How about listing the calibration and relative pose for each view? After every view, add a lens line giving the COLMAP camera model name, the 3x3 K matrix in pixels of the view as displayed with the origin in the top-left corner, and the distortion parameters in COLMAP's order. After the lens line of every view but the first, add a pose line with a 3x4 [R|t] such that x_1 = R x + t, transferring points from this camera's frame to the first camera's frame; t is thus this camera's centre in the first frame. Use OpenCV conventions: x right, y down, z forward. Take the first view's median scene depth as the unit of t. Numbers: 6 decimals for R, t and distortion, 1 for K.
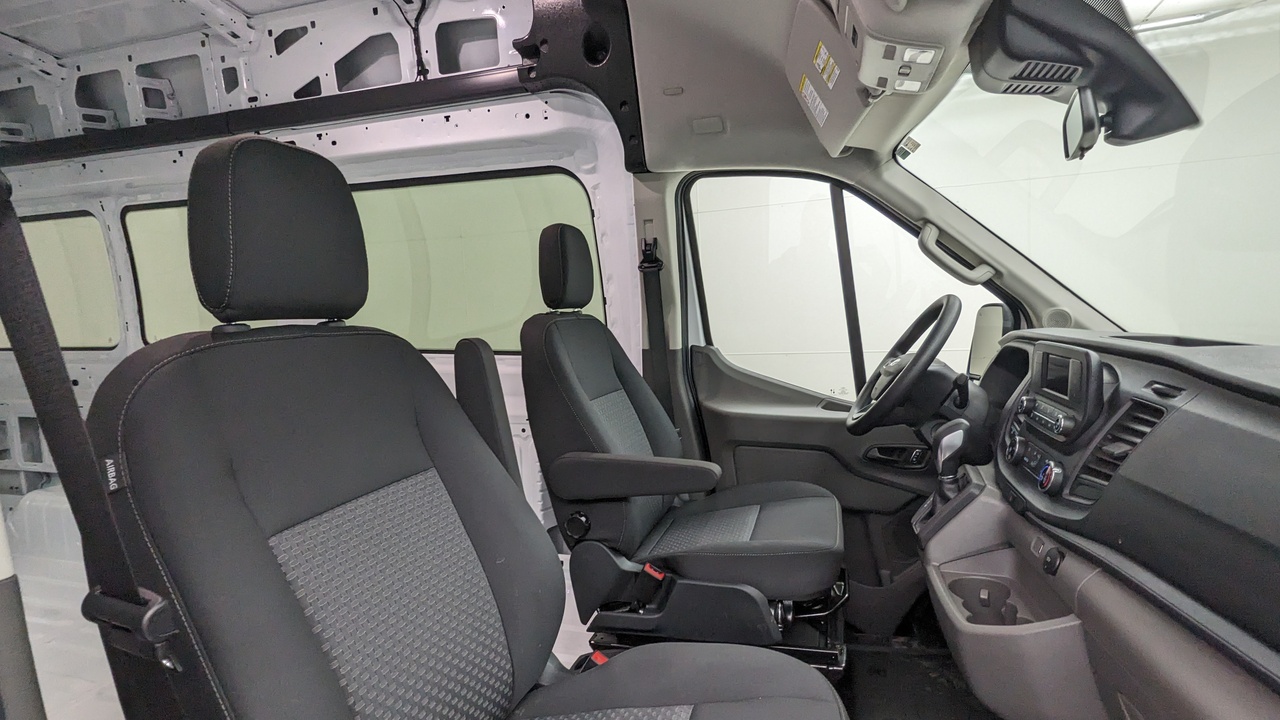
lens RADIAL K [[615.8, 0, 639.3], [0, 615.8, 359.8], [0, 0, 1]] dist [0.001098, 0.000741]
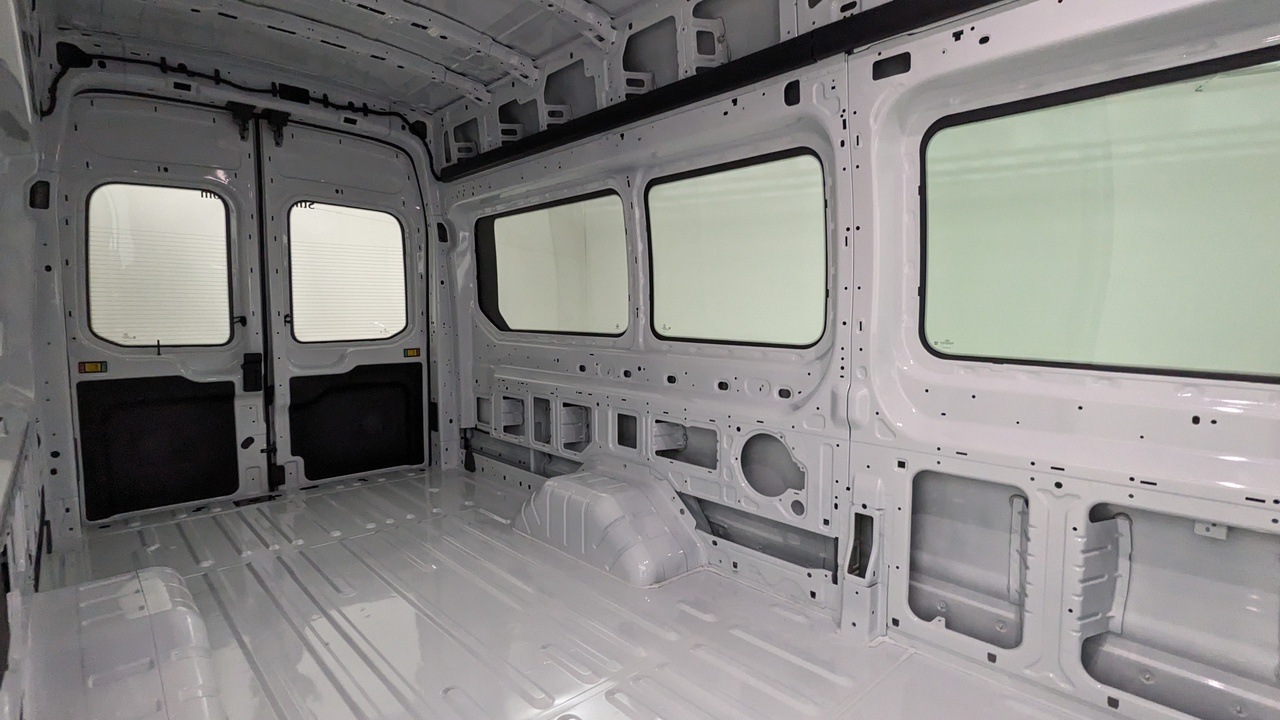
lens RADIAL K [[615.8, 0, 637.8], [0, 615.8, 361.1], [0, 0, 1]] dist [0.001098, 0.000741]
pose [[0.863921, 0.070814, -0.498625, -0.618722], [-0.070319, 0.997328, 0.019805, 0.000638], [0.498695, 0.017953, 0.866592, 0.343506]]
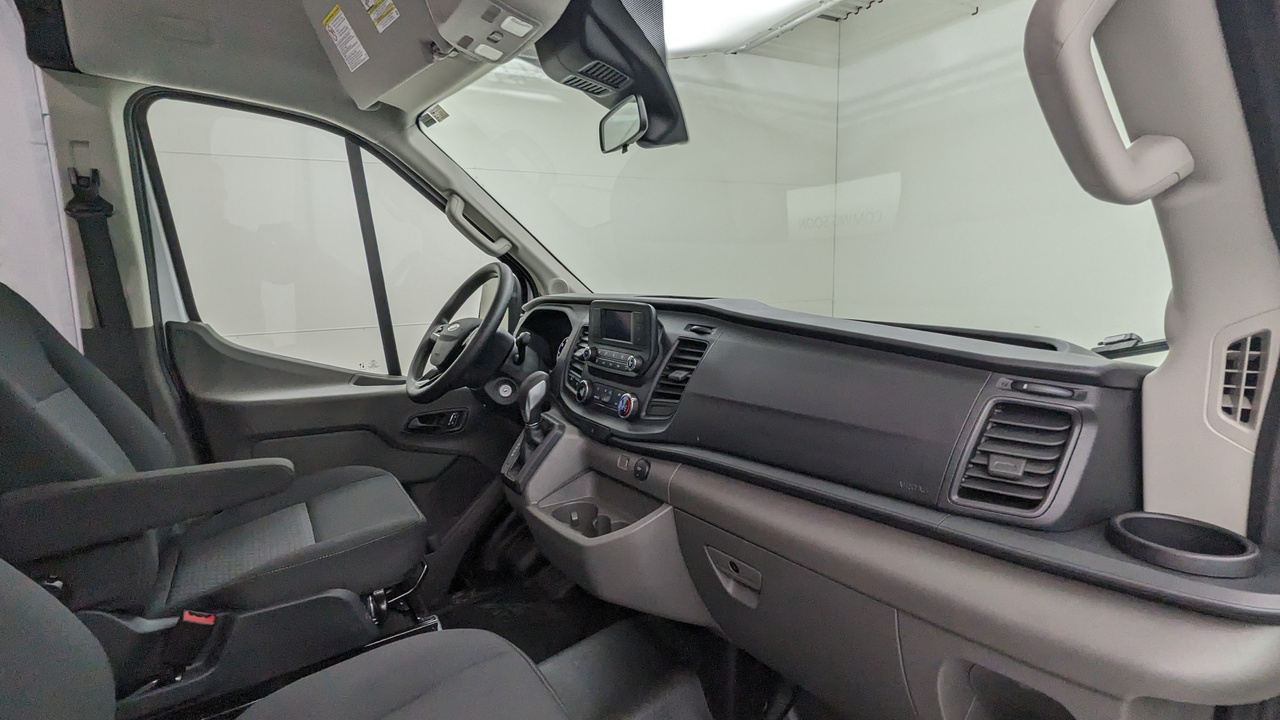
lens RADIAL K [[615.8, 0, 642.9], [0, 615.8, 360.5], [0, 0, 1]] dist [0.001098, 0.000741]
pose [[0.655122, -0.080744, 0.751196, -0.126352], [0.053898, 0.996734, 0.060132, 0.012028], [-0.753598, 0.001094, 0.657335, 0.076492]]
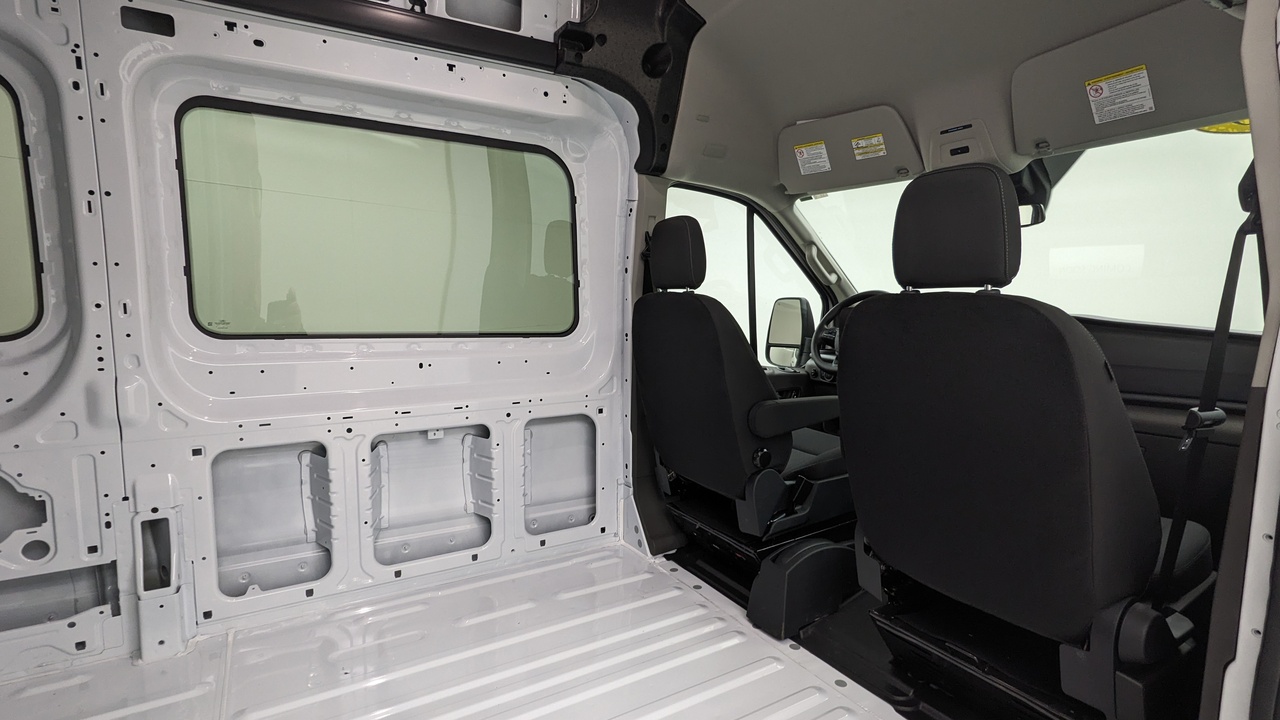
lens RADIAL K [[615.8, 0, 638.5], [0, 615.8, 360.1], [0, 0, 1]] dist [0.001098, 0.000741]
pose [[0.674010, -0.042305, 0.737510, -0.990157], [0.037332, 0.999034, 0.023188, 0.018879], [-0.737778, 0.011904, 0.674938, 0.266613]]
